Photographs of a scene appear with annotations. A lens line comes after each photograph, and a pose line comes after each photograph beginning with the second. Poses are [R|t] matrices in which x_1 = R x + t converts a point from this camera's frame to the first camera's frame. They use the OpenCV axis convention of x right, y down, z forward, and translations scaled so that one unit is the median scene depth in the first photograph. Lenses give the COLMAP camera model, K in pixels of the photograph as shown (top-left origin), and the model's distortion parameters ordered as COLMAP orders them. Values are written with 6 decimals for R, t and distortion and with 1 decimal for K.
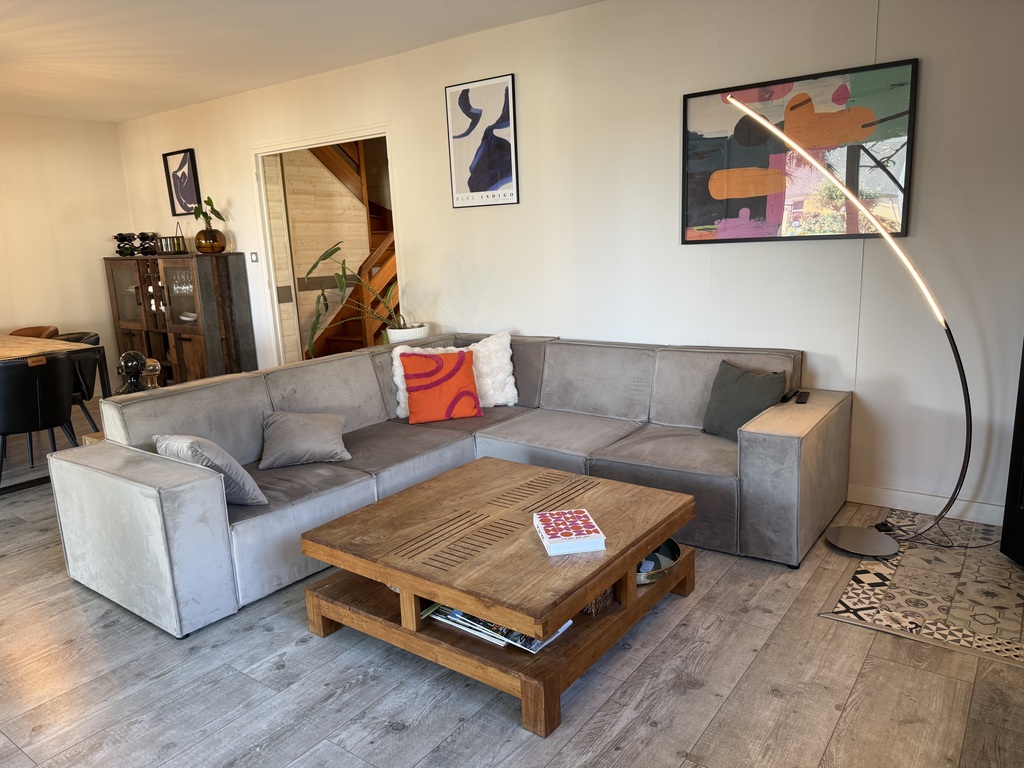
lens RADIAL K [[726.3, 0, 511.9], [0, 726.3, 387.9], [0, 0, 1]] dist [0.077433, -0.129411]
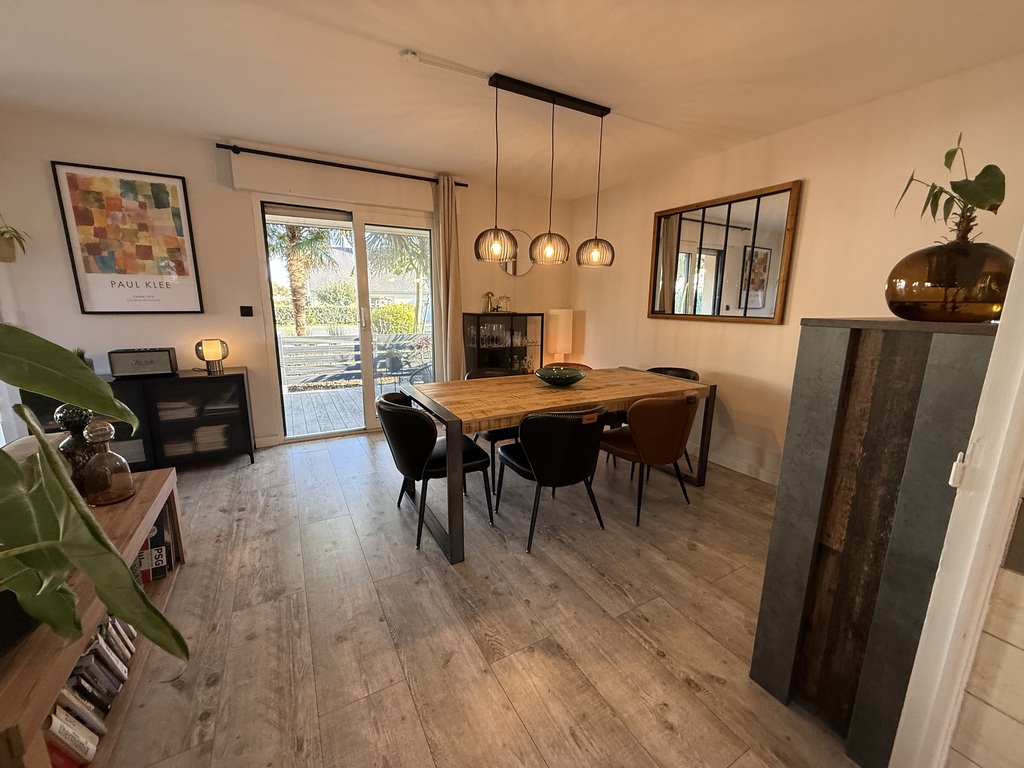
lens RADIAL K [[408.2, 0, 507.9], [0, 408.2, 384.4], [0, 0, 1]] dist [-0.001697, -0.000241]
pose [[-0.417432, 0.219186, -0.881877, -0.165114], [-0.178272, 0.931862, 0.315993, -0.182792], [0.891050, 0.289120, -0.349915, 0.912199]]
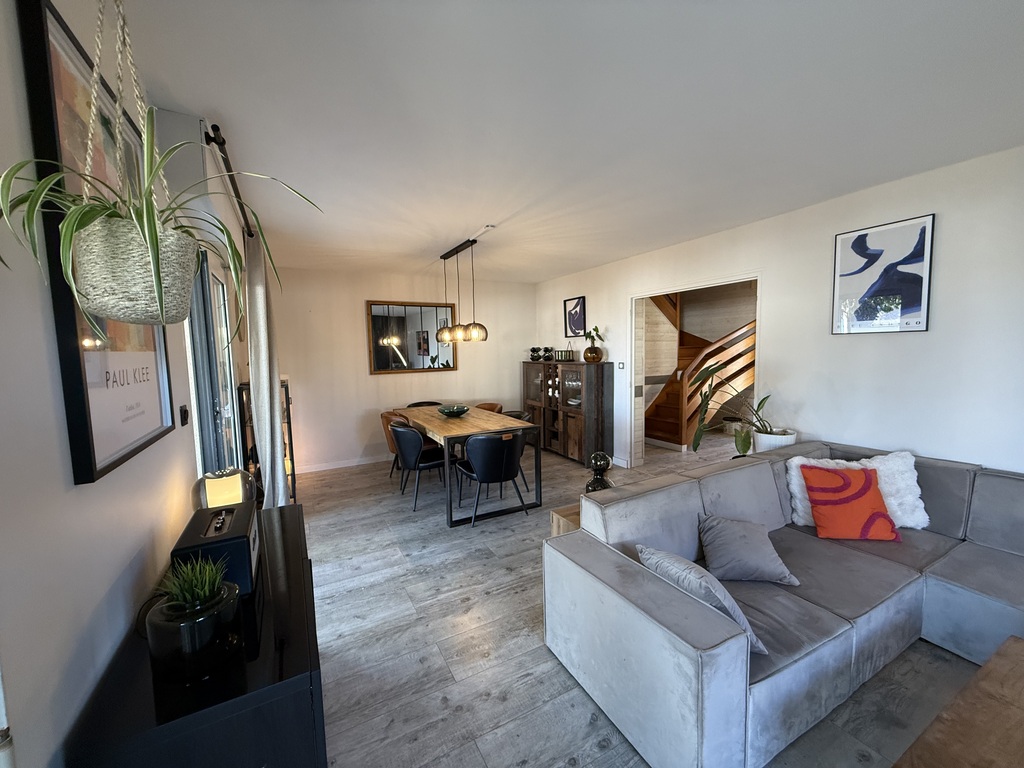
lens RADIAL K [[408.2, 0, 507.9], [0, 408.2, 384.4], [0, 0, 1]] dist [-0.001697, -0.000241]
pose [[0.902207, 0.057283, -0.427482, -0.205058], [-0.101723, 0.991441, -0.081835, -0.050593], [0.419135, 0.117317, 0.900312, 0.168556]]
